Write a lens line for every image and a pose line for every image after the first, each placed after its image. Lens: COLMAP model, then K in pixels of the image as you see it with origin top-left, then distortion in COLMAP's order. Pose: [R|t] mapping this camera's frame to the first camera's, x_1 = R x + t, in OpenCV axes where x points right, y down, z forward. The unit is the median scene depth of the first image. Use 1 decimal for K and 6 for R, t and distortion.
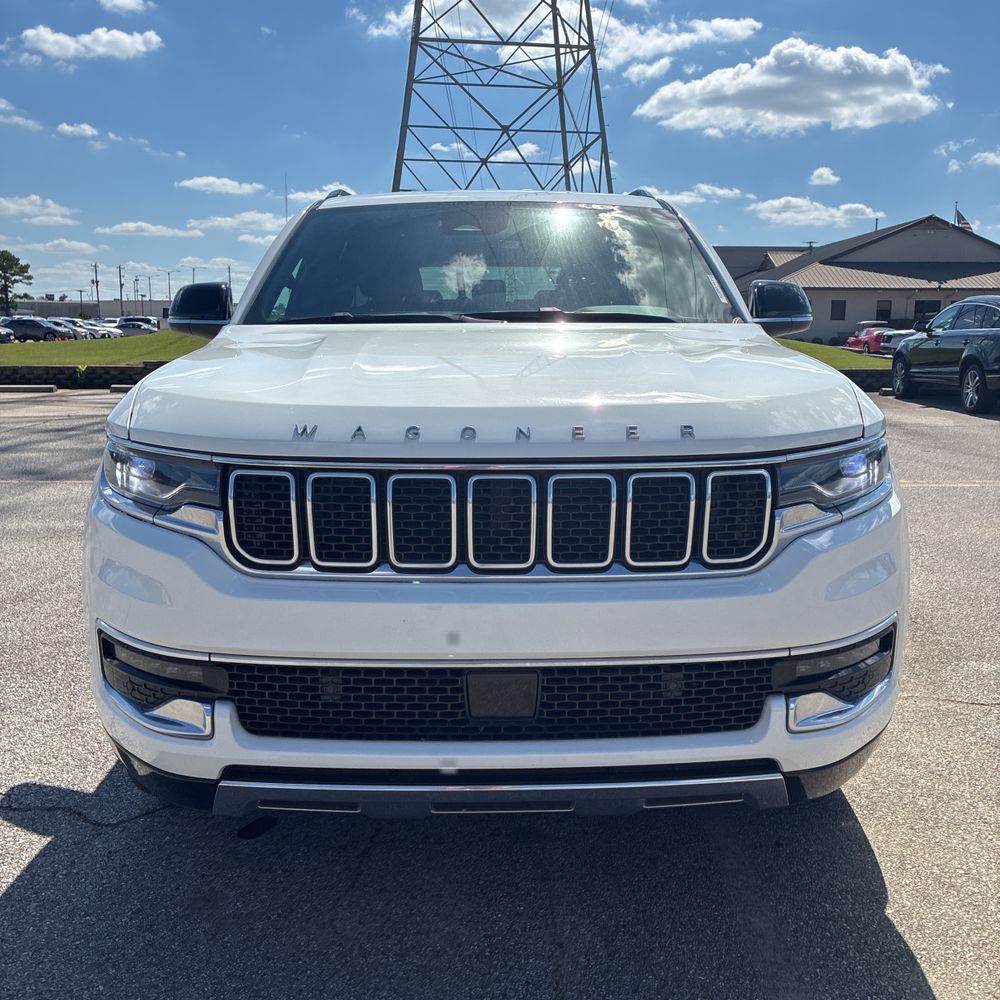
lens RADIAL K [[1016.8, 0, 493.6], [0, 1016.8, 498.7], [0, 0, 1]] dist [0.016684, 0.000000]
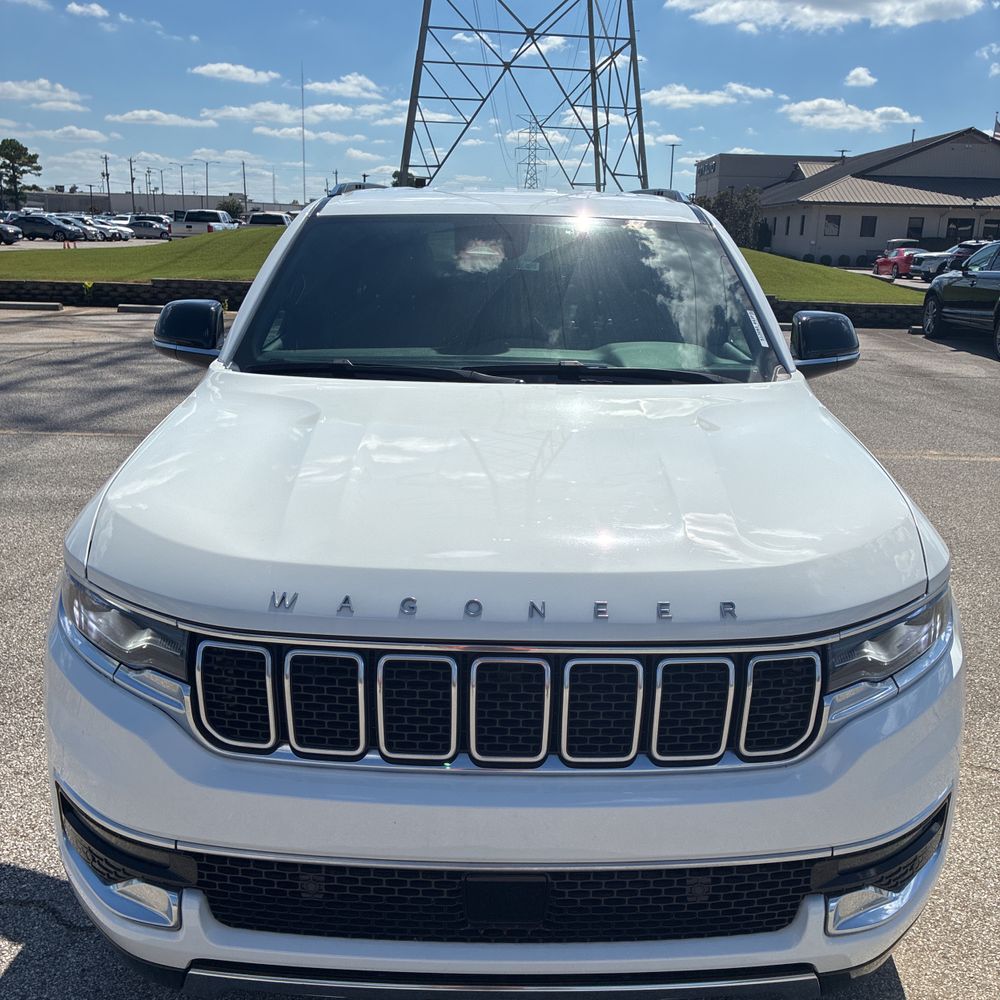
lens RADIAL K [[1016.8, 0, 503.3], [0, 1016.8, 499.5], [0, 0, 1]] dist [0.016684, 0.000000]
pose [[0.999719, 0.023377, -0.003997, 0.001165], [-0.022906, 0.995428, 0.092729, -0.142374], [0.006146, -0.092612, 0.995683, 0.091079]]
